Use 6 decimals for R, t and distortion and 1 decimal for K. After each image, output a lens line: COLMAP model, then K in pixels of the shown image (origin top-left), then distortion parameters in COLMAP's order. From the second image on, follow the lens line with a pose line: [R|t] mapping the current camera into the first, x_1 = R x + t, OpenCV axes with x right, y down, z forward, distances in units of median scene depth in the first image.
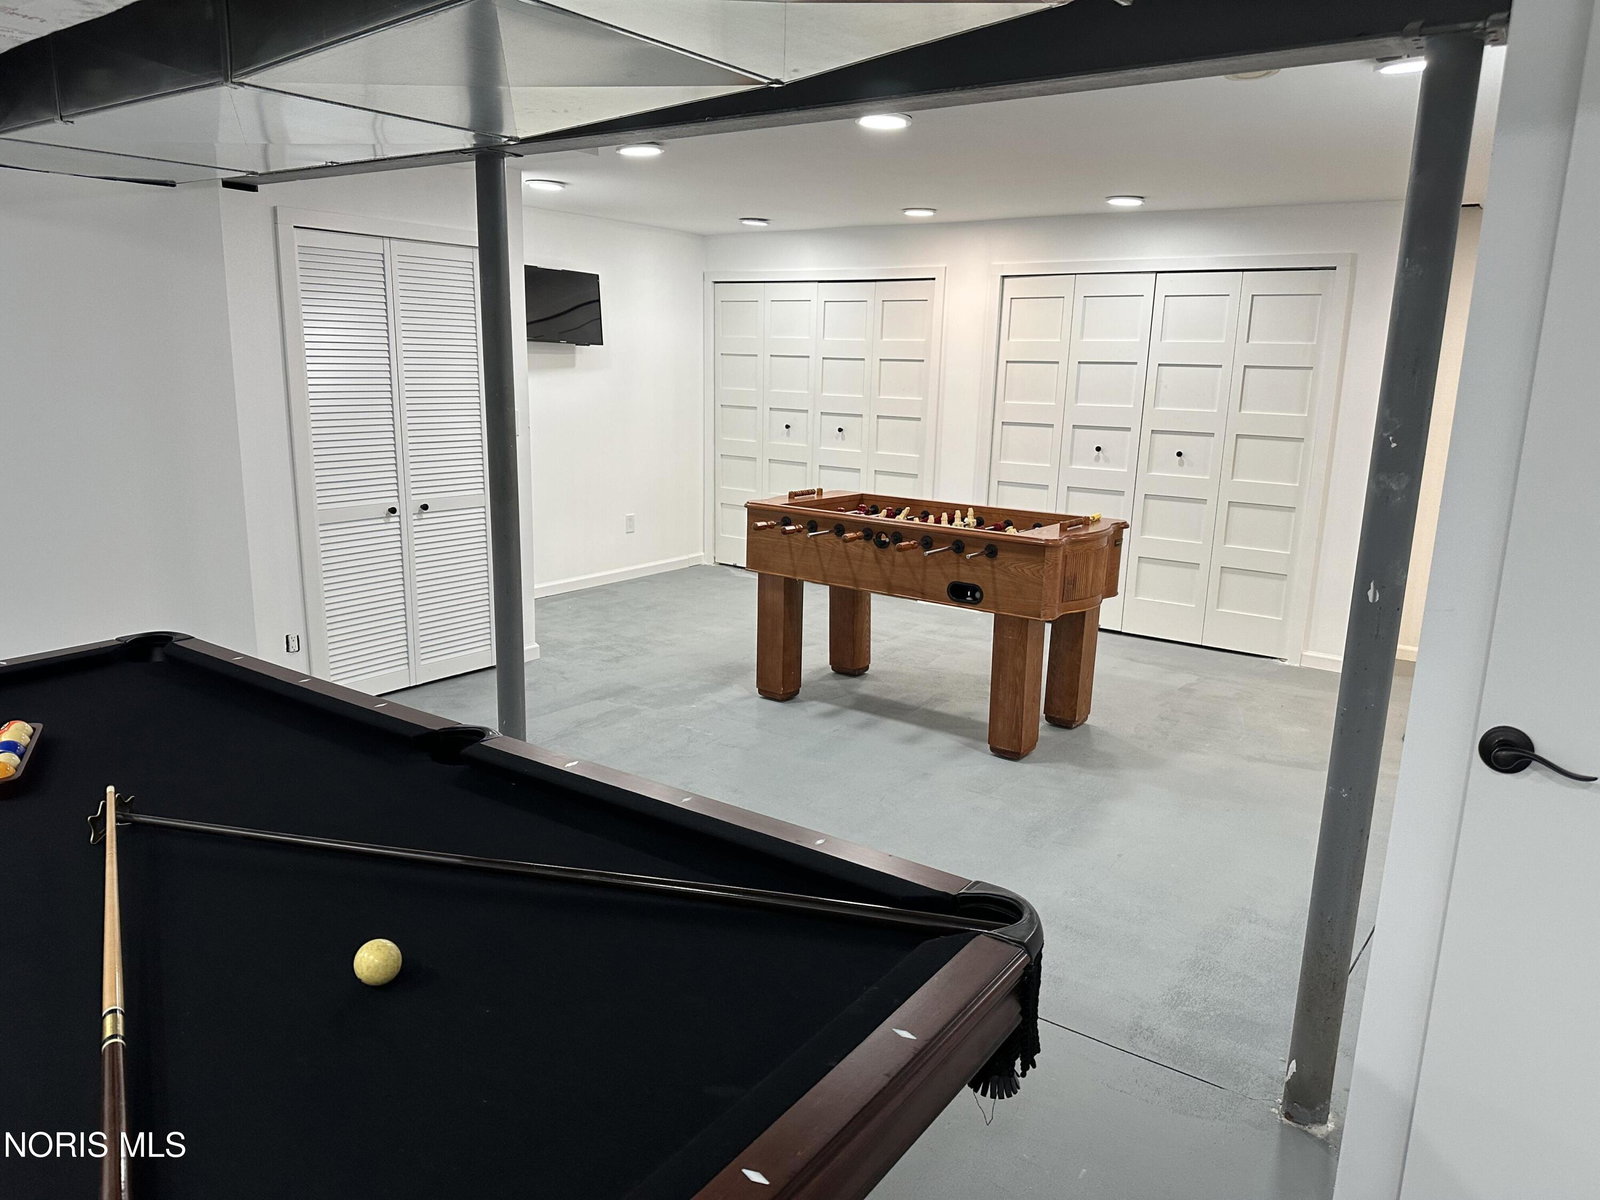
lens RADIAL K [[1112.2, 0, 799.9], [0, 1112.2, 607.5], [0, 0, 1]] dist [0.005657, -0.014354]
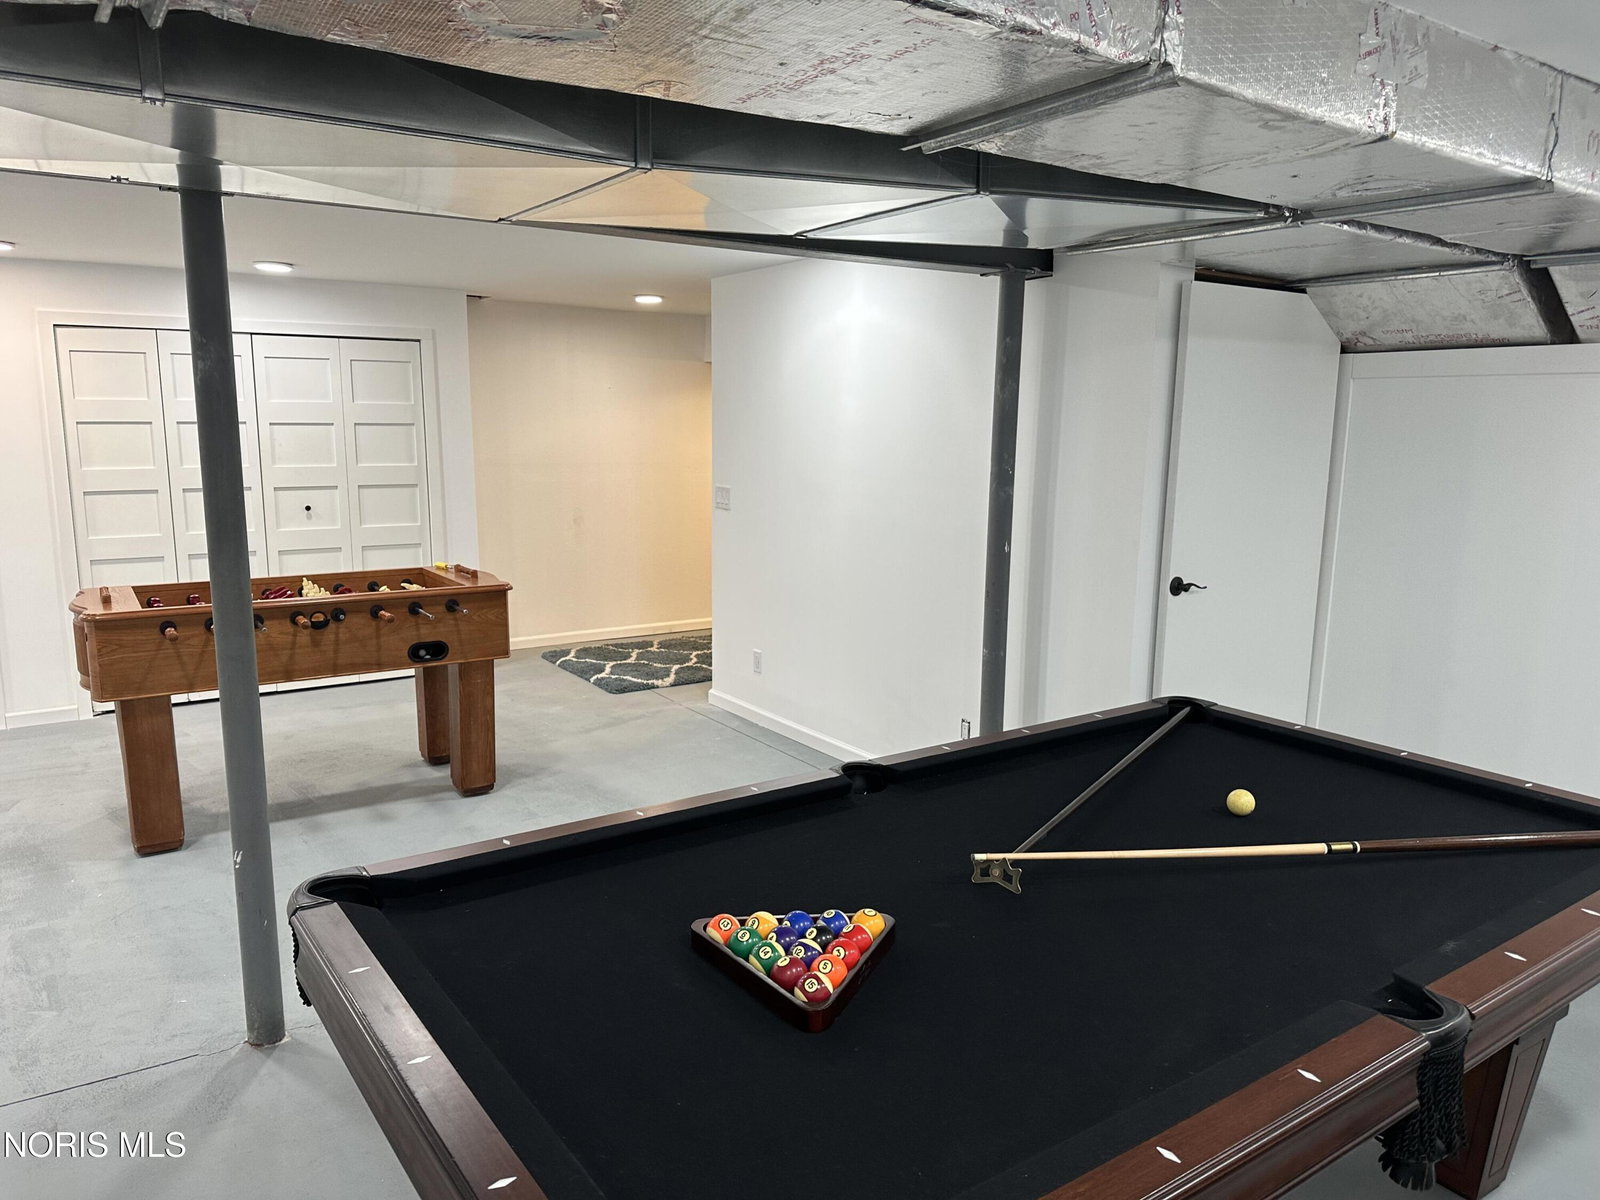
lens RADIAL K [[1112.2, 0, 800.7], [0, 1112.2, 599.0], [0, 0, 1]] dist [0.005657, -0.014354]
pose [[0.325979, -0.171038, 0.929776, -0.596437], [0.207475, 0.972464, 0.106150, -0.085140], [-0.922330, 0.158302, 0.352489, 0.269709]]
